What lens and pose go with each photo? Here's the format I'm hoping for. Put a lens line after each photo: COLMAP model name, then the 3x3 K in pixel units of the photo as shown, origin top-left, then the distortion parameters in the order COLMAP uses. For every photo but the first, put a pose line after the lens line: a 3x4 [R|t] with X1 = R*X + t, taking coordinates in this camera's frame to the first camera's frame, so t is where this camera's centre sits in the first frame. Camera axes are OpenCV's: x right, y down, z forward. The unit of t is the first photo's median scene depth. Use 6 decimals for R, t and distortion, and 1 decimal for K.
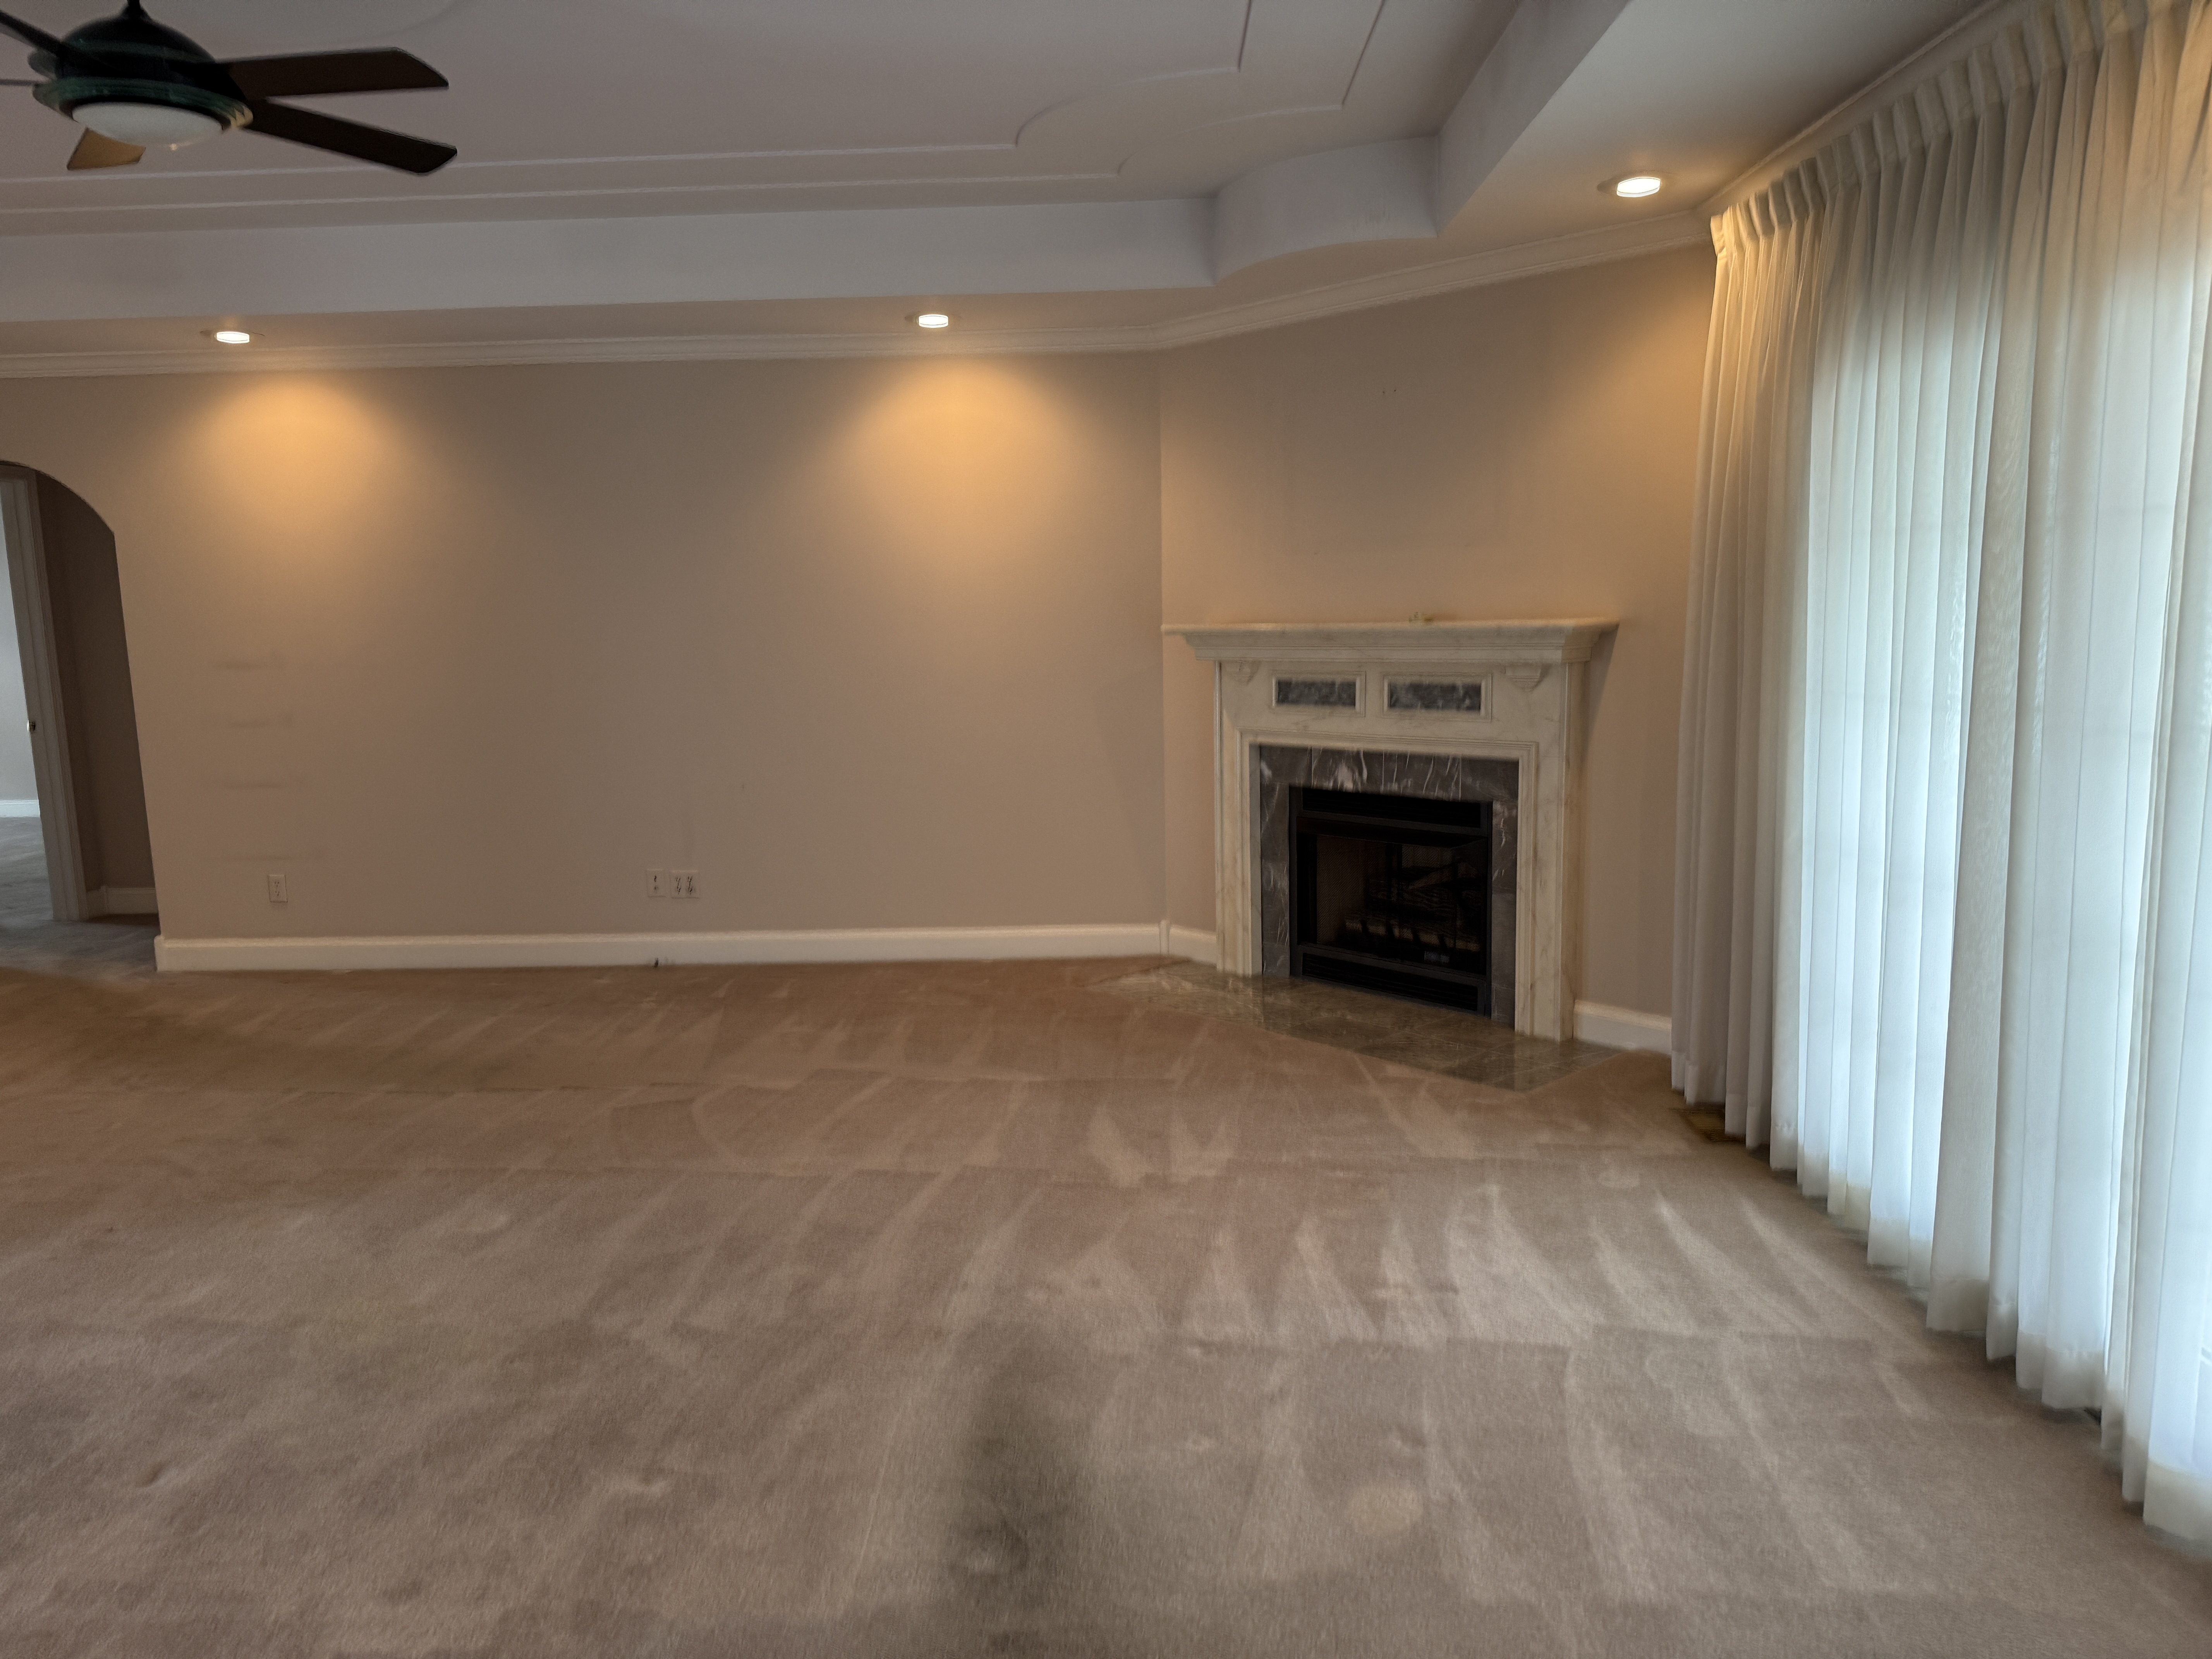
lens RADIAL K [[1522.8, 0, 1062.7], [0, 1522.8, 826.6], [0, 0, 1]] dist [0.110419, -0.056573]
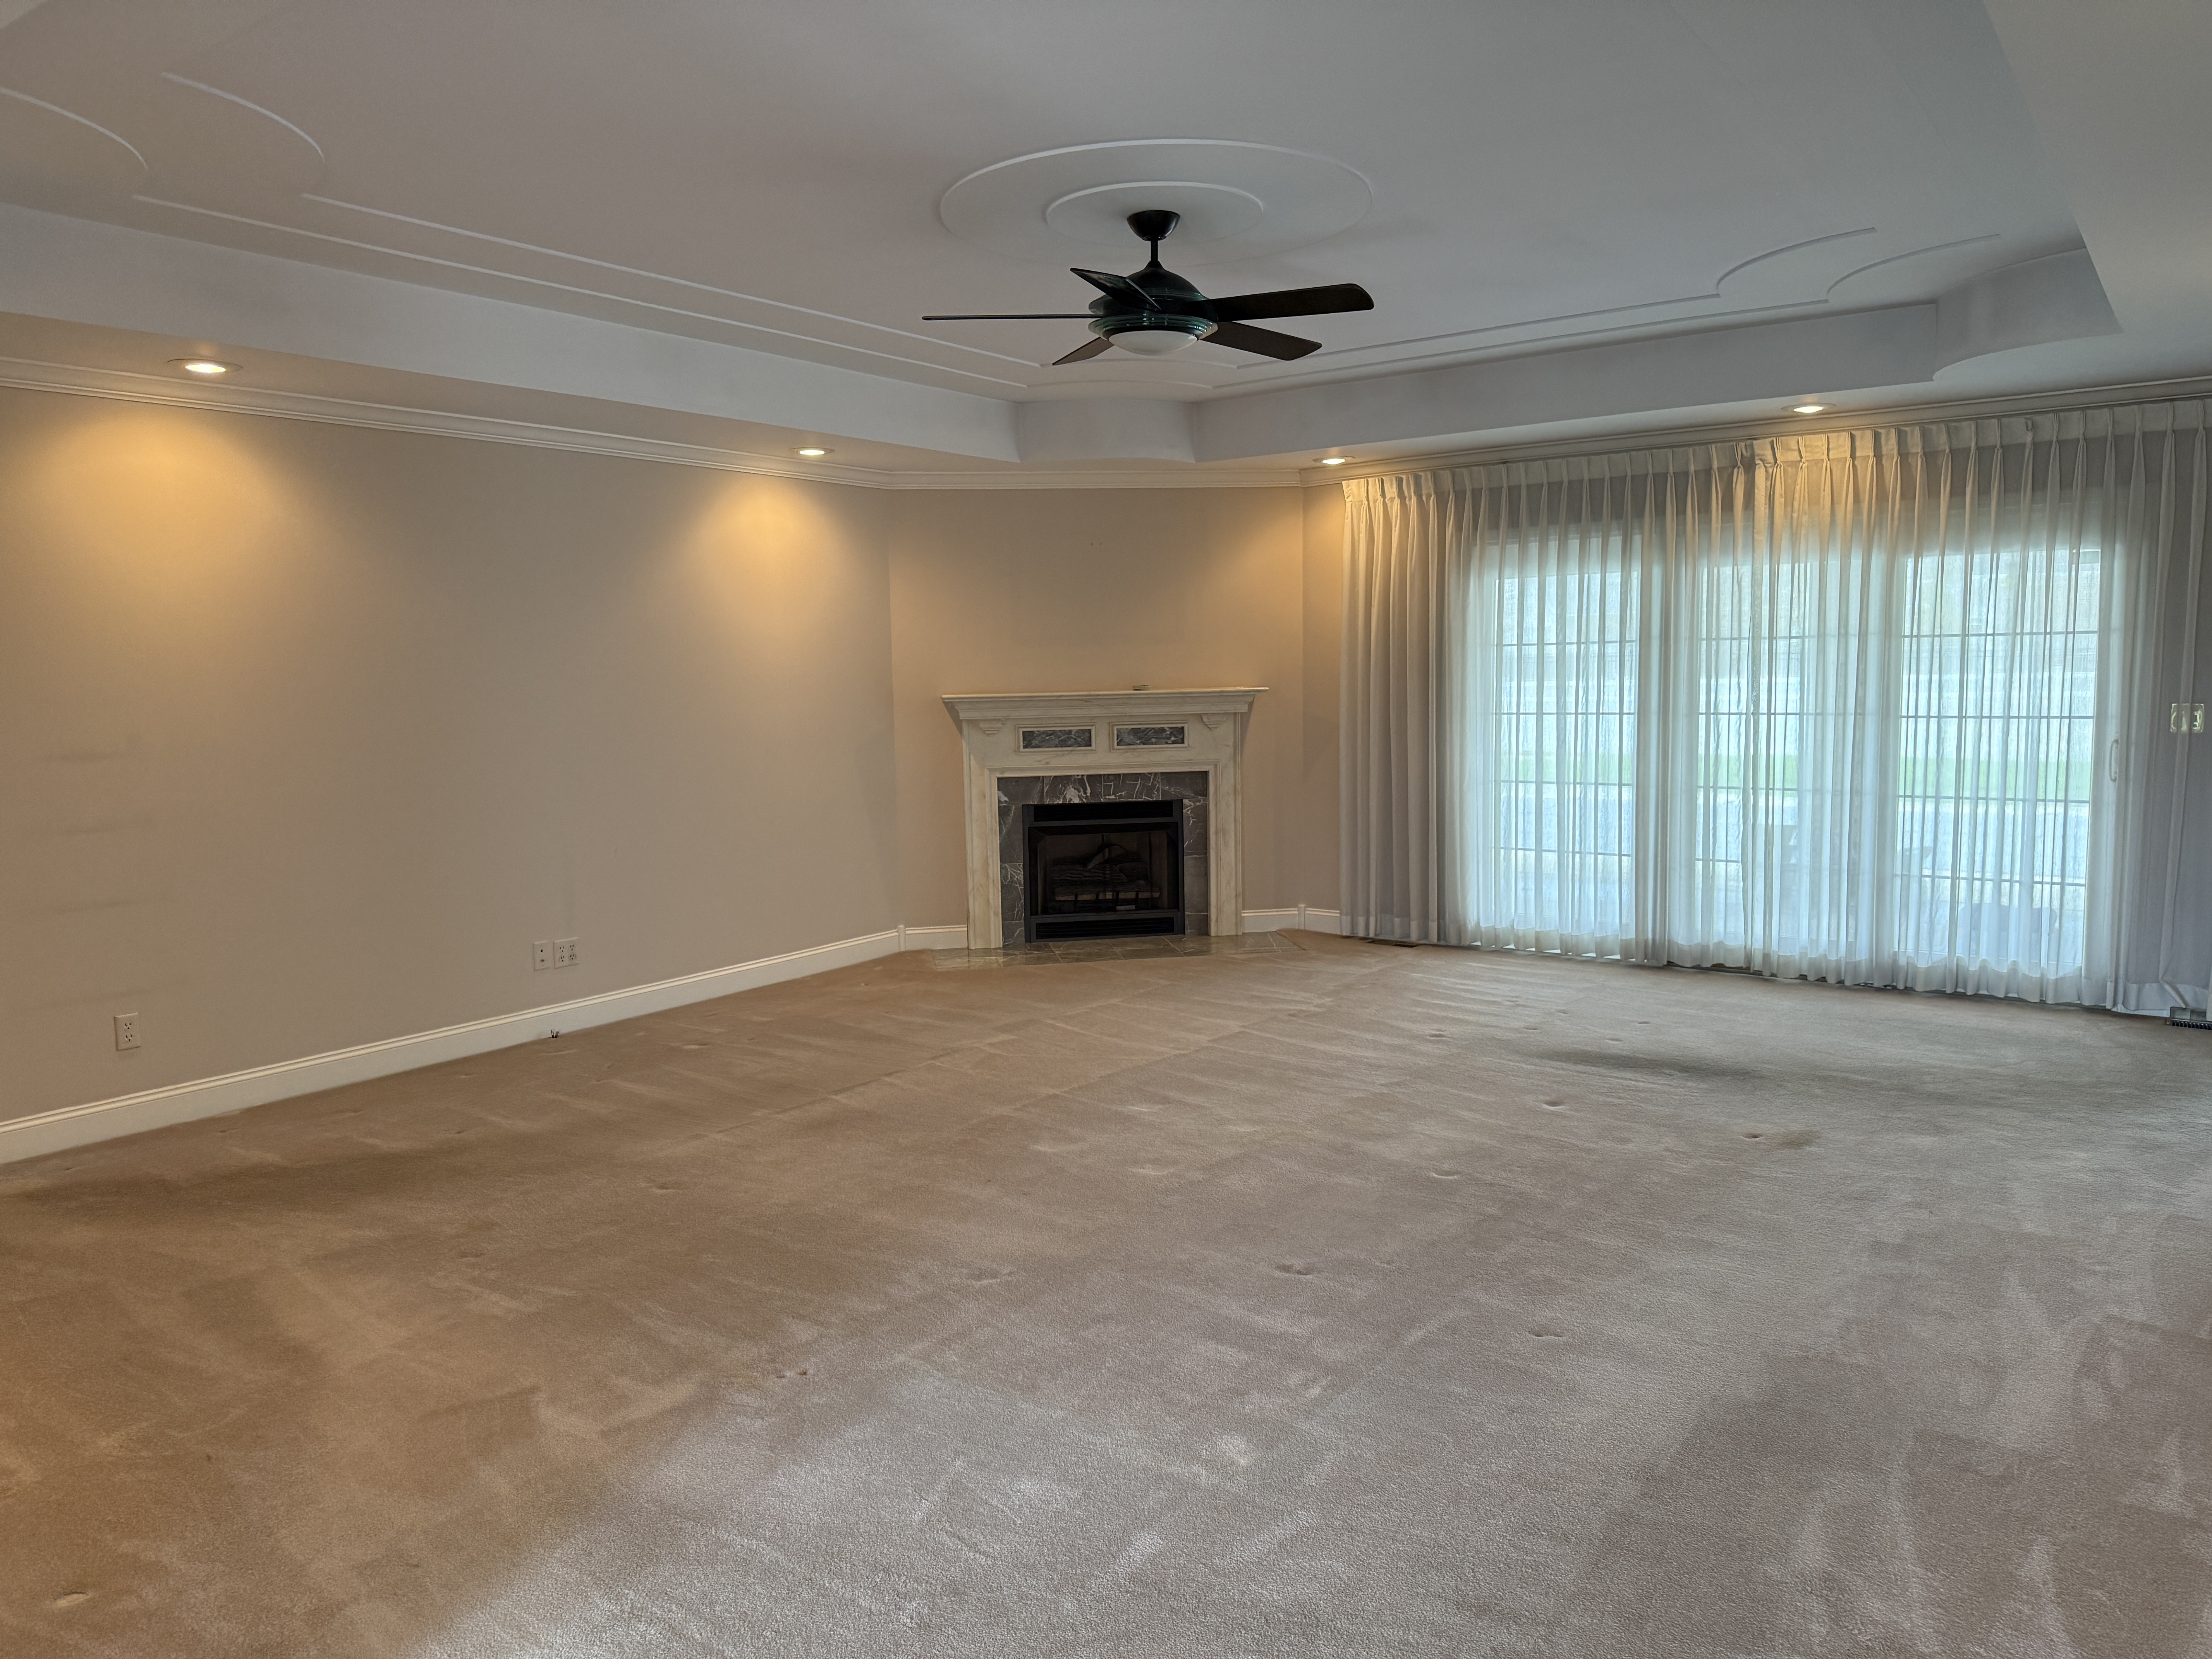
lens RADIAL K [[1580.4, 0, 1114.8], [0, 1580.4, 830.9], [0, 0, 1]] dist [0.027467, -0.021684]
pose [[0.538390, -0.077425, 0.839131, -1.250009], [0.125179, 0.992071, 0.011221, -0.011542], [-0.833346, 0.099000, 0.543813, 0.164738]]
